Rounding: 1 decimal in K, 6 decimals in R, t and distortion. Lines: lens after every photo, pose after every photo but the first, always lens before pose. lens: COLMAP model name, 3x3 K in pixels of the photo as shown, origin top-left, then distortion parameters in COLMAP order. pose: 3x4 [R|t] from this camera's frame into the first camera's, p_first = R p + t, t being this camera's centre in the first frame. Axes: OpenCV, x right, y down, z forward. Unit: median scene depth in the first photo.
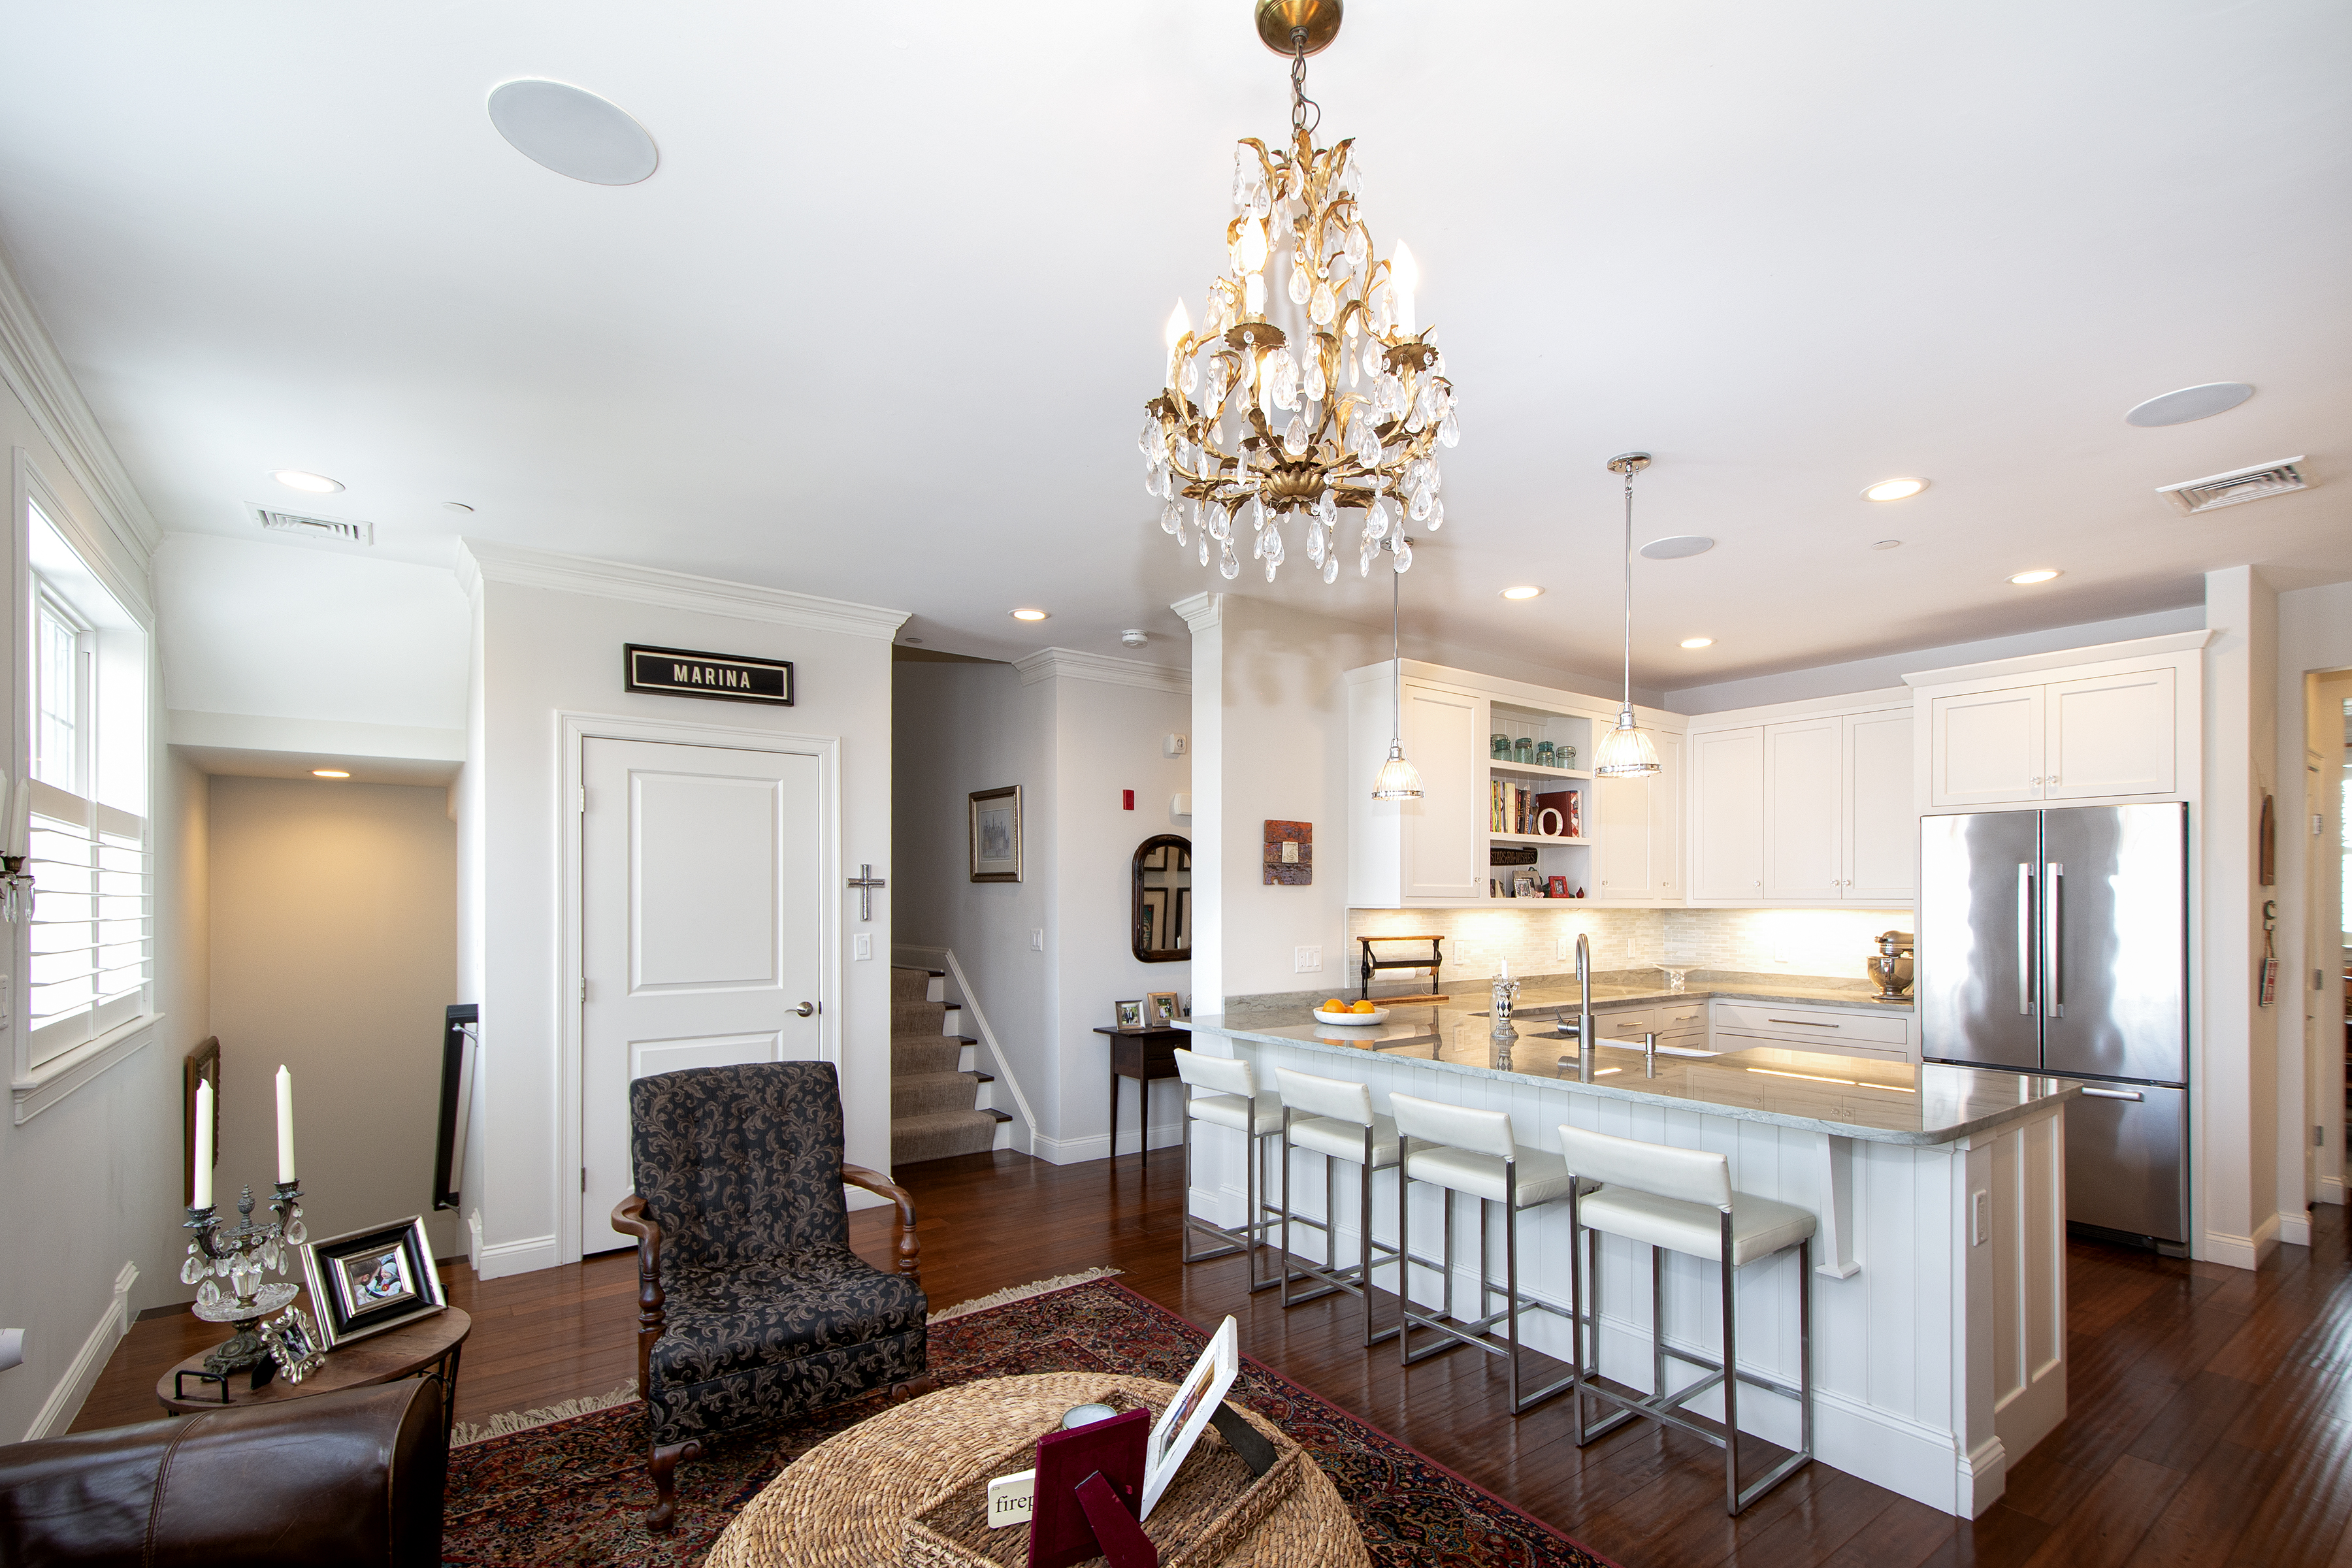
lens RADIAL K [[1075.0, 0, 1178.6], [0, 1075.0, 895.0], [0, 0, 1]] dist [0.011275, -0.008522]
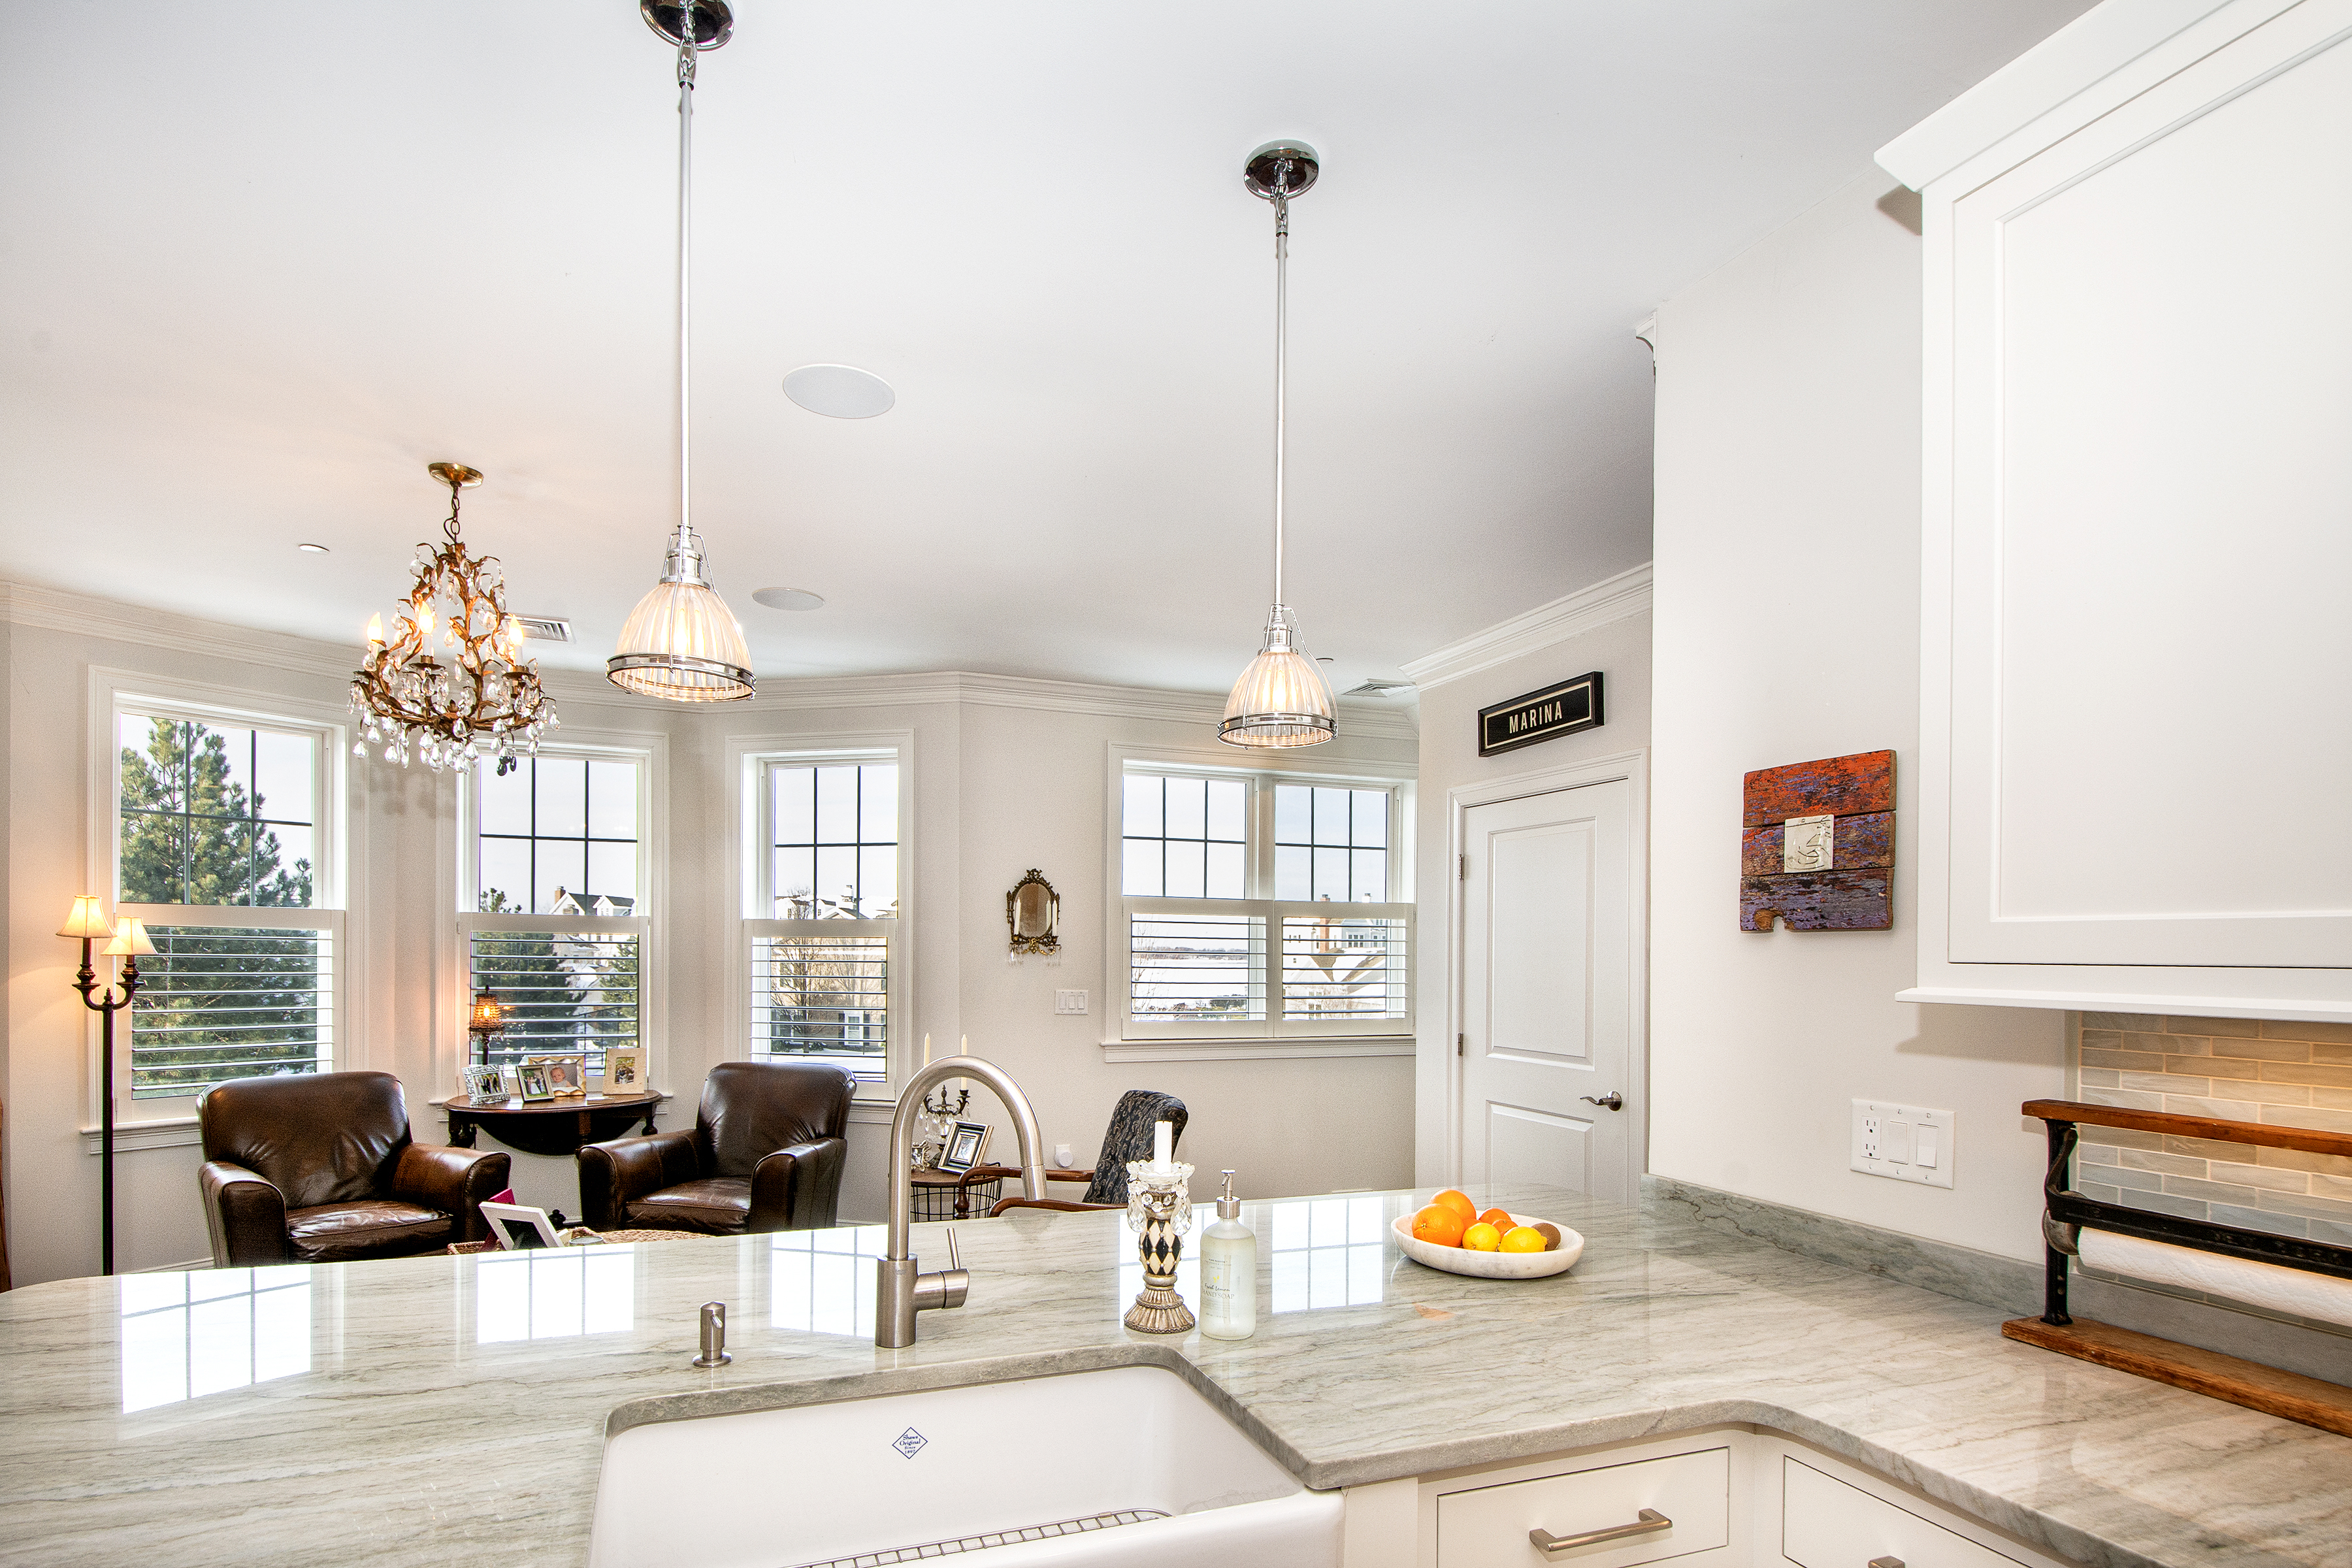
lens RADIAL K [[1149.4, 0, 1125.0], [0, 1149.4, 954.0], [0, 0, 1]] dist [0.001186, -0.000093]
pose [[-0.284017, -0.004328, -0.958810, 0.538740], [-0.008074, 0.999965, -0.002122, 0.001807], [0.958785, 0.007139, -0.284042, 0.851435]]
